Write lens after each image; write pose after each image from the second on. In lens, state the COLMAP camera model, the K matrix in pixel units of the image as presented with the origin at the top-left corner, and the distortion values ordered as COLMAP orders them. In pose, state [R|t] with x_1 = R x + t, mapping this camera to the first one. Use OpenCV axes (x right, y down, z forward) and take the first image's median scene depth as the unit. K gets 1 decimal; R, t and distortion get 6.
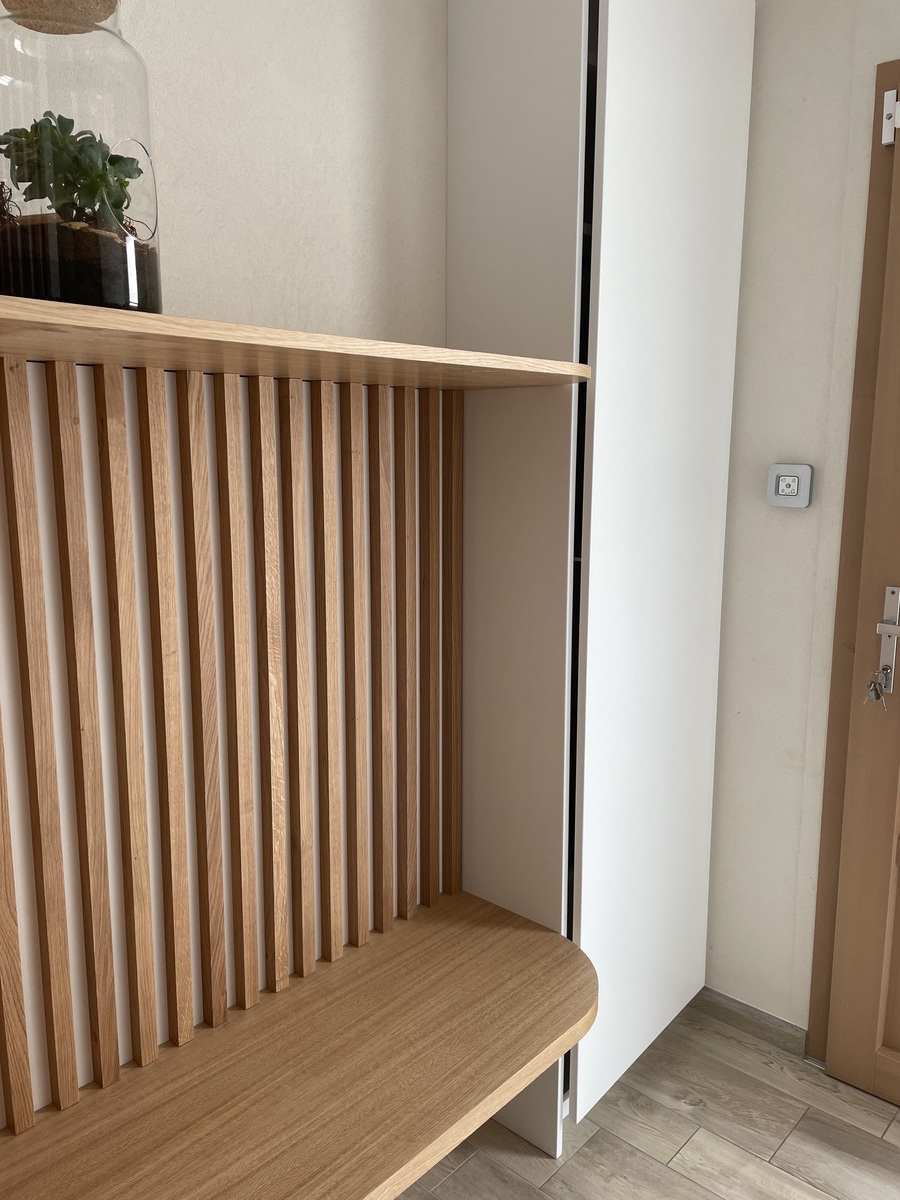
lens RADIAL K [[908.7, 0, 448.8], [0, 908.7, 599.9], [0, 0, 1]] dist [0.089671, -0.113418]
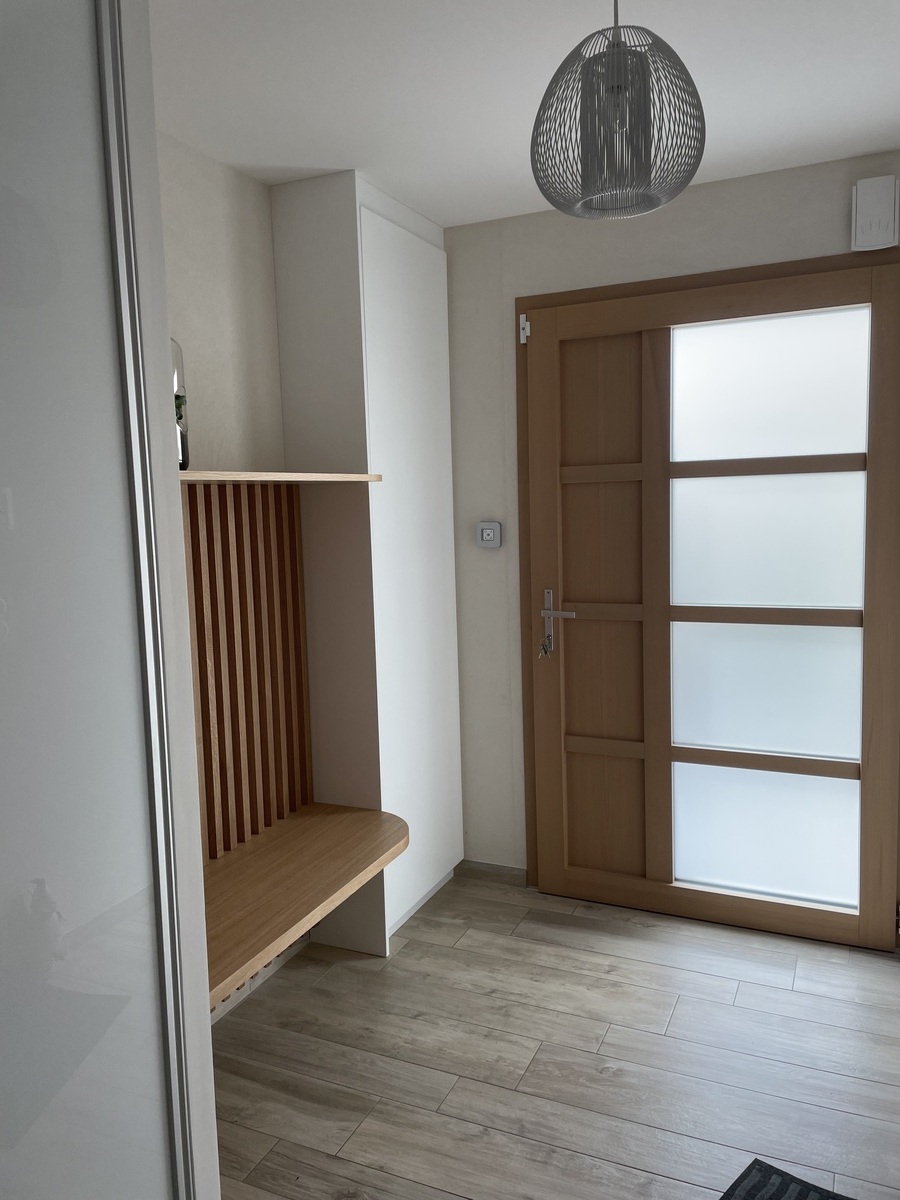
lens RADIAL K [[908.7, 0, 447.7], [0, 908.7, 598.3], [0, 0, 1]] dist [0.089671, -0.113418]
pose [[0.952686, -0.063045, 0.297347, -0.216014], [0.081251, 0.995476, -0.049259, 0.071529], [-0.292896, 0.071088, 0.953498, -0.591306]]
